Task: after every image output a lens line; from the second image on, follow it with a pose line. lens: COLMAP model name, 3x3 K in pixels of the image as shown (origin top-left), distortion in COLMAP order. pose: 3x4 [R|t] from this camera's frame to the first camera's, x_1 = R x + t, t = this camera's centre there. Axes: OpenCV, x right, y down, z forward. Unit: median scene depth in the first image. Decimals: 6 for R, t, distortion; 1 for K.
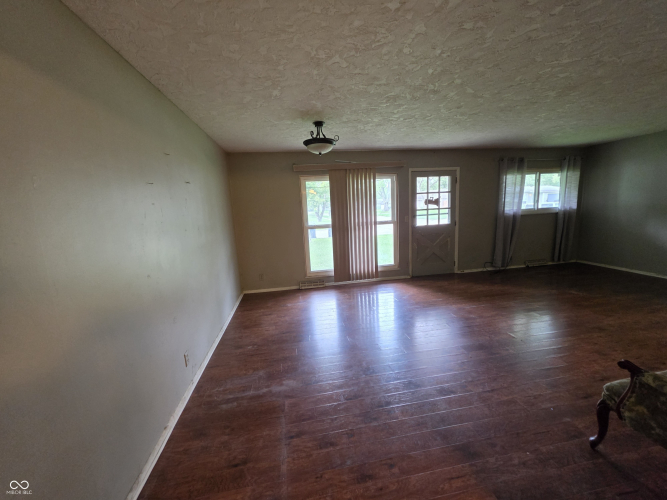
lens RADIAL K [[269.1, 0, 335.1], [0, 269.1, 251.0], [0, 0, 1]] dist [-0.000866, 0.000758]
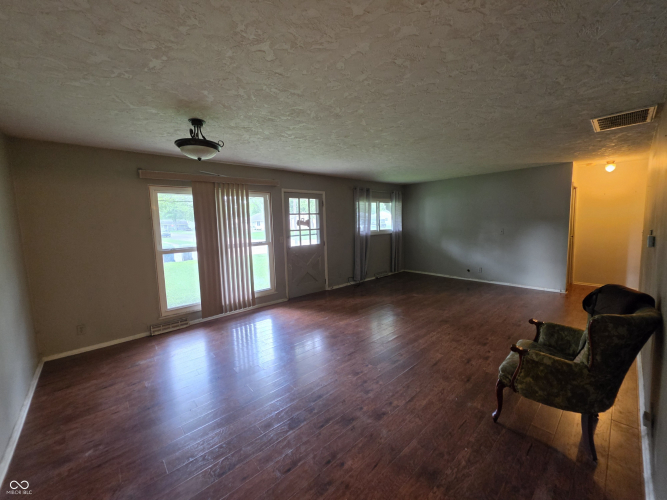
lens RADIAL K [[269.1, 0, 333.3], [0, 269.1, 248.5], [0, 0, 1]] dist [-0.000866, 0.000758]
pose [[0.840905, -0.028005, 0.540457, -0.129483], [0.074163, 0.995202, -0.063822, -0.015313], [-0.536076, 0.093750, 0.838948, 0.119092]]
